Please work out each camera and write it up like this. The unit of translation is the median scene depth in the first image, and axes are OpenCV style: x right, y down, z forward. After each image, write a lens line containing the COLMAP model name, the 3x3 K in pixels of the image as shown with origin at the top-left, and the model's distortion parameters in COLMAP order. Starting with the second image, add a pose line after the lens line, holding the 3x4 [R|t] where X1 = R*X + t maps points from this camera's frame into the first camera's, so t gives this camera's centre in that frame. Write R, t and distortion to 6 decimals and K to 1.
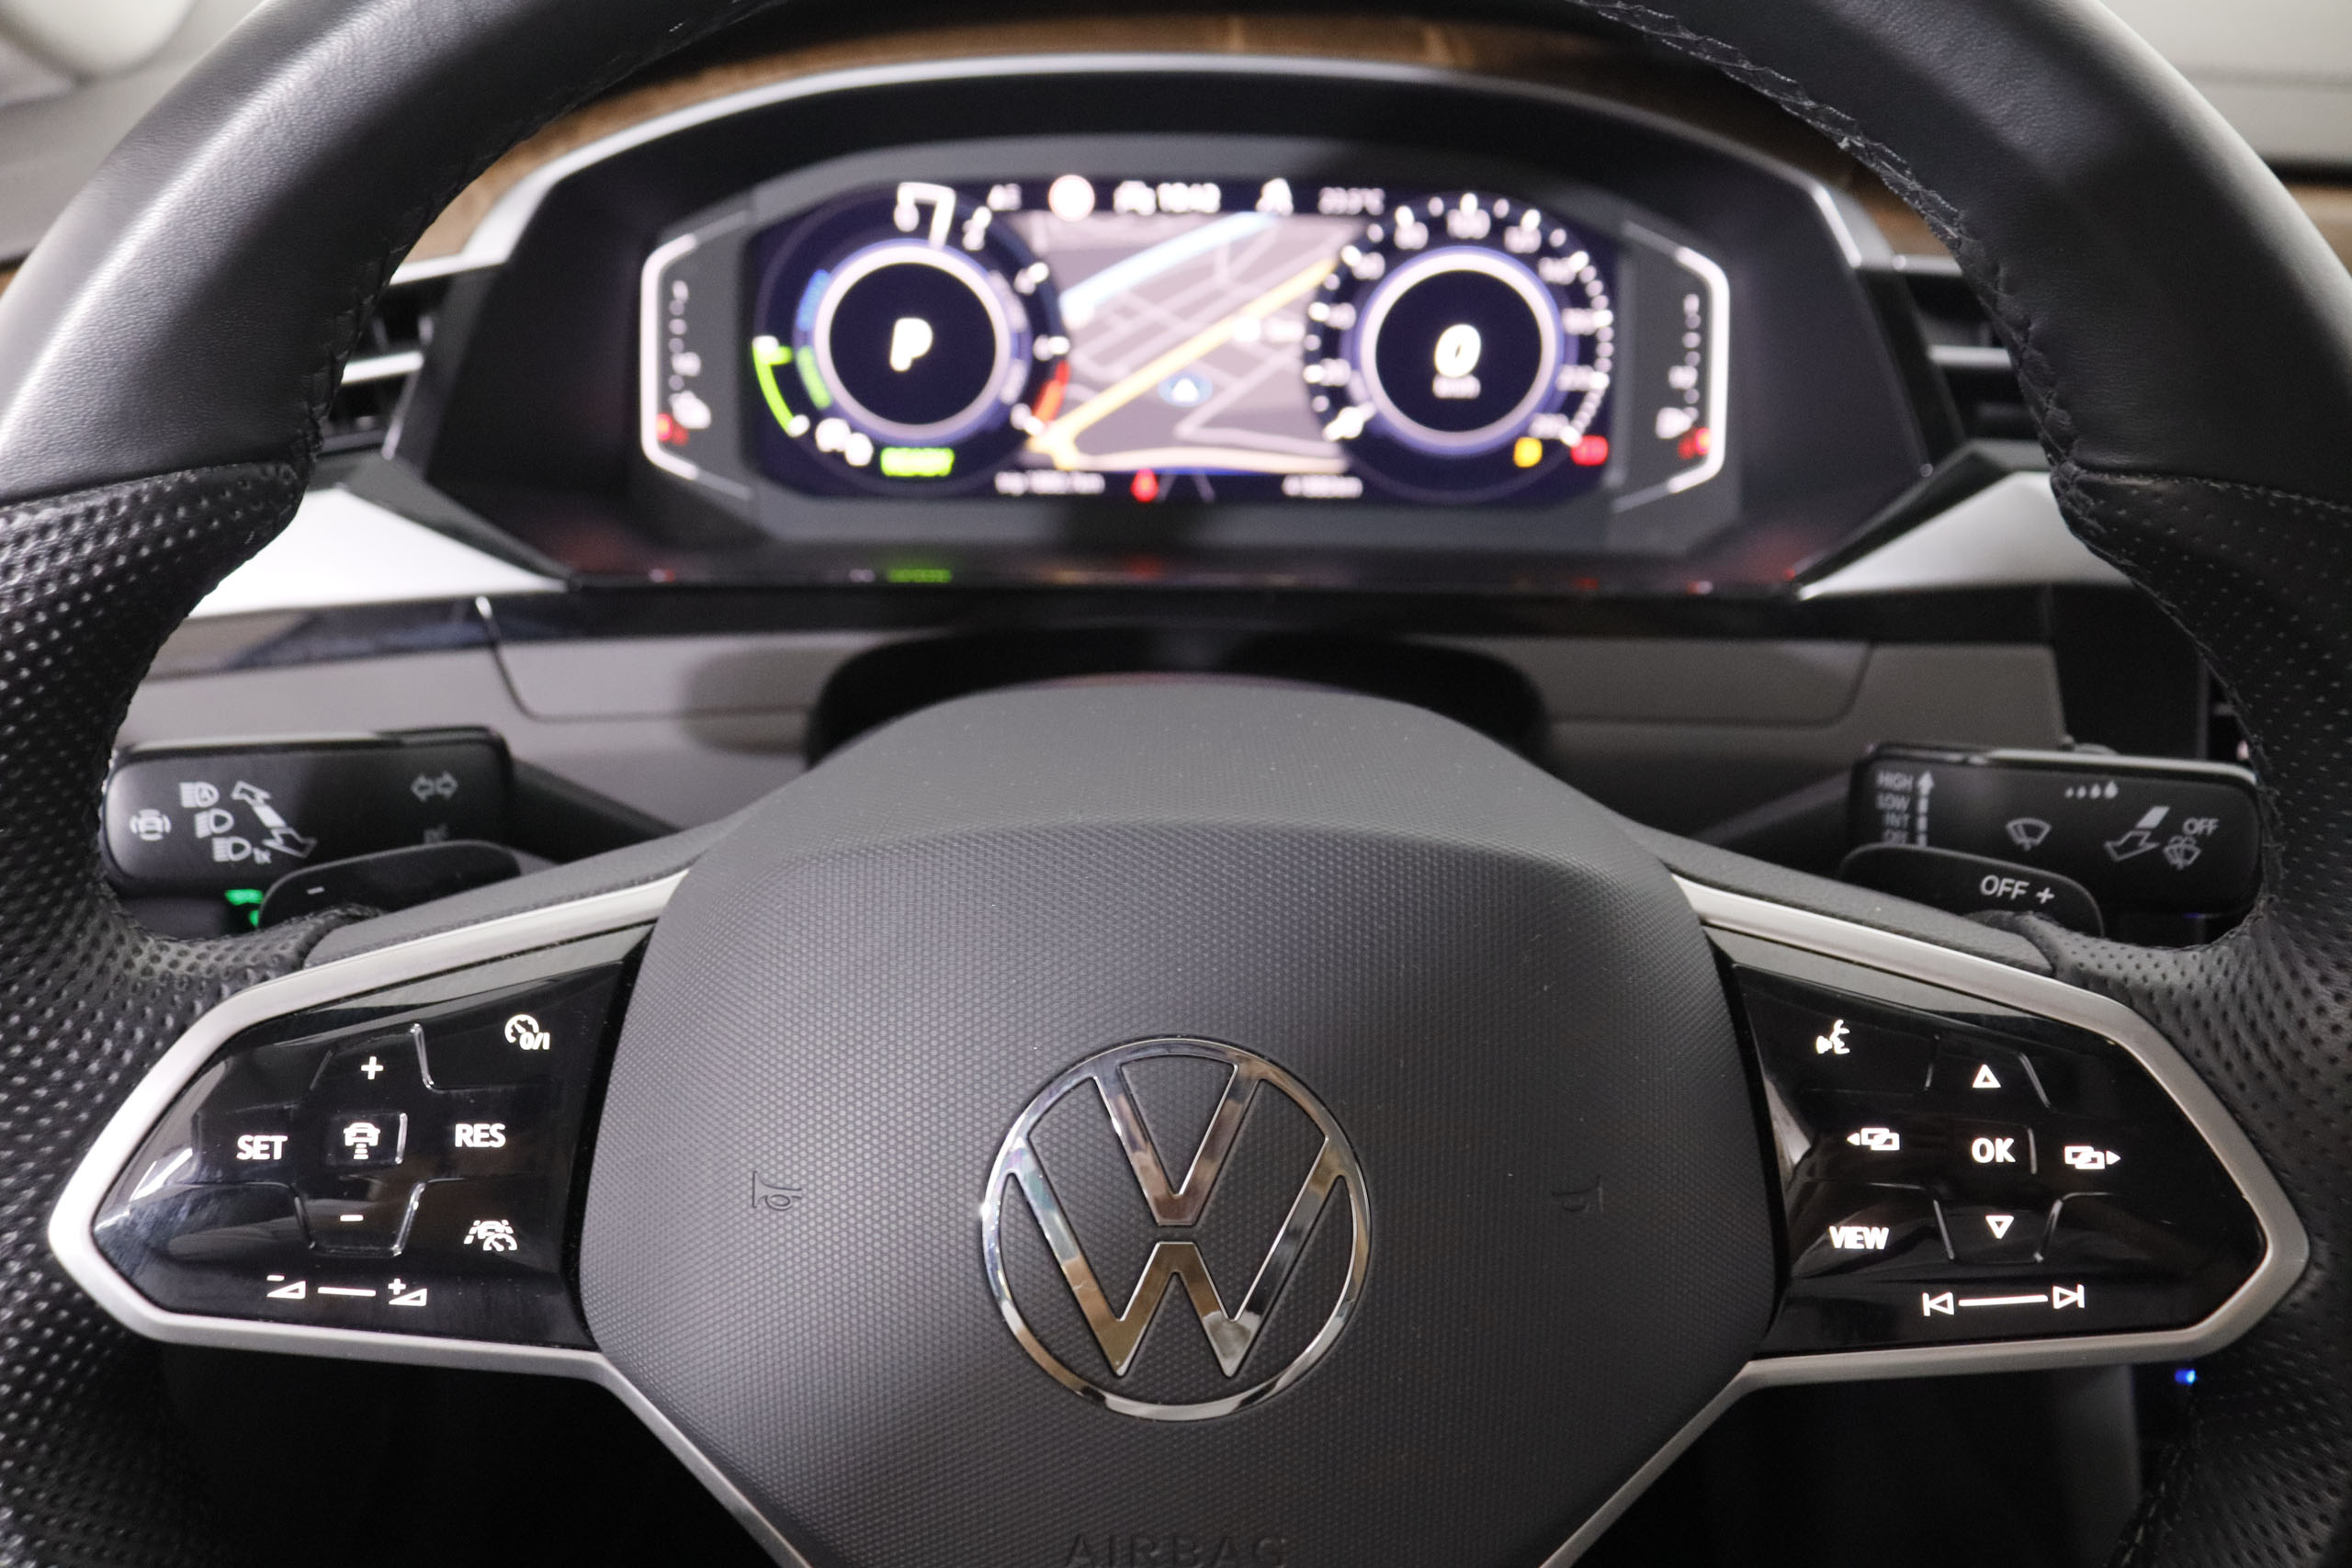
lens RADIAL K [[1934.3, 0, 1166.6], [0, 1934.3, 791.0], [0, 0, 1]] dist [-0.159219, 0.116091]
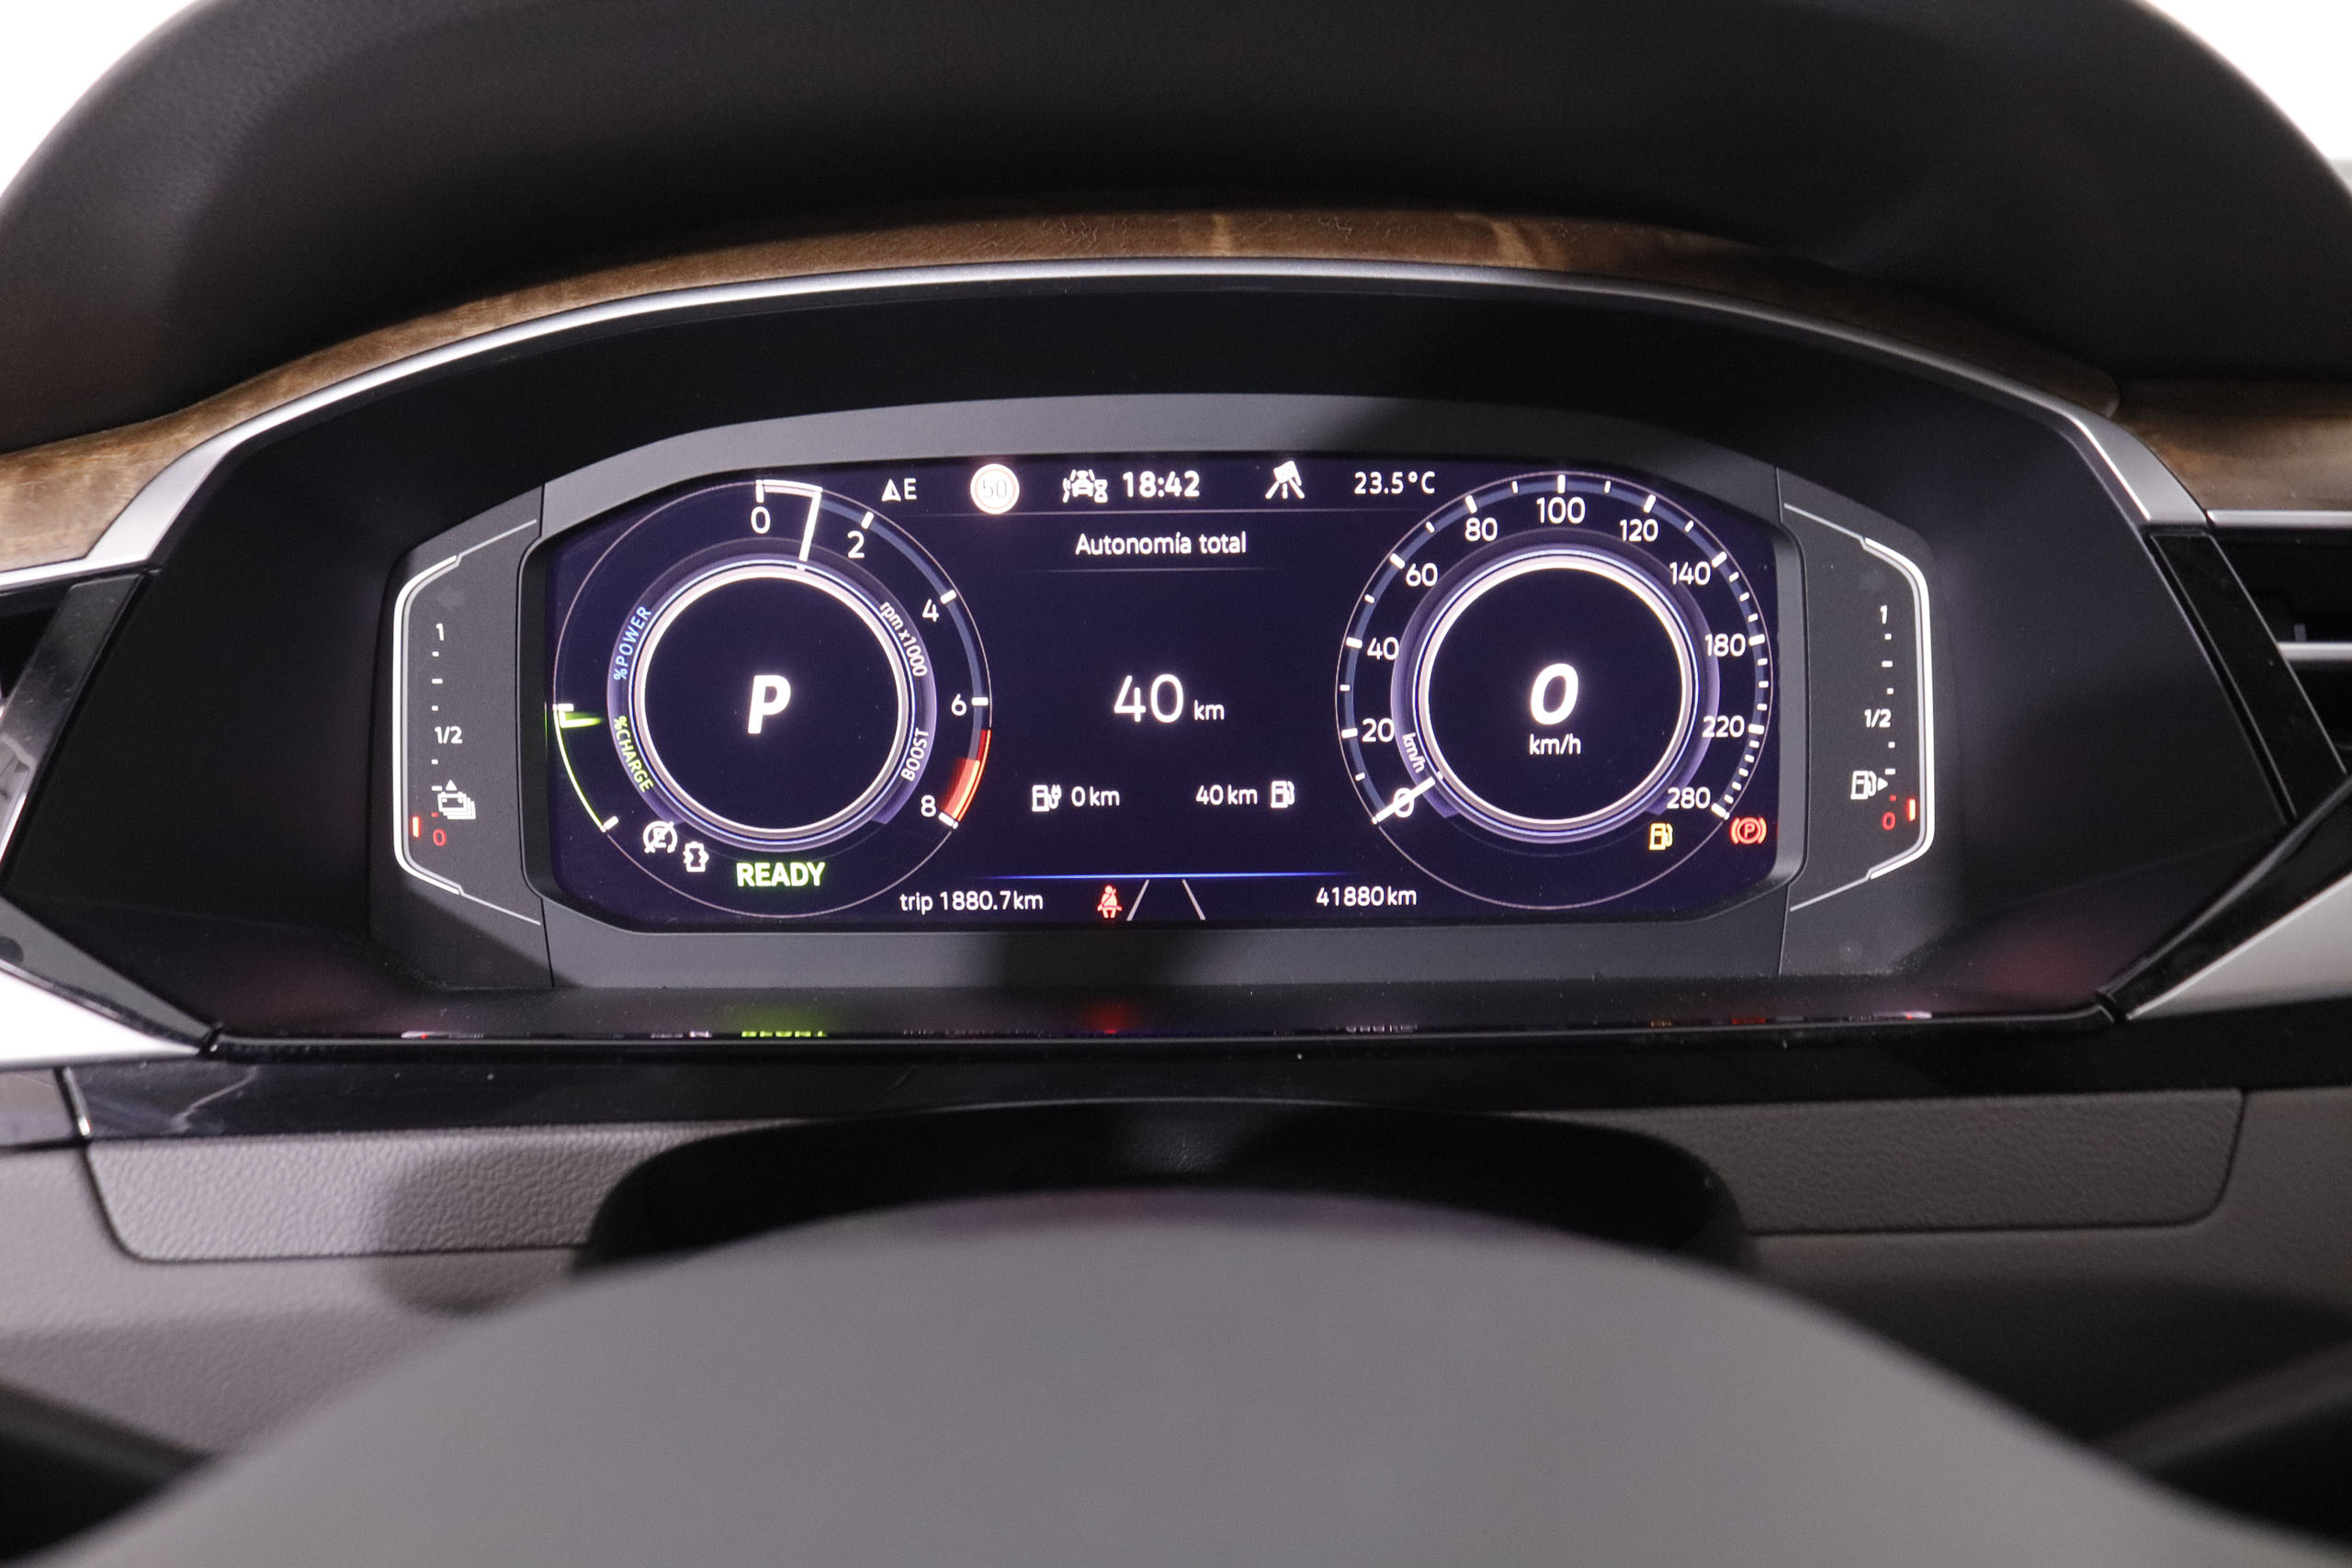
lens RADIAL K [[1934.3, 0, 1166.6], [0, 1934.3, 791.0], [0, 0, 1]] dist [-0.159219, 0.116091]
pose [[0.999696, -0.024646, 0.000964, 0.009855], [0.024107, 0.968060, -0.249558, -0.025062], [0.005218, 0.249505, 0.968359, 0.337892]]
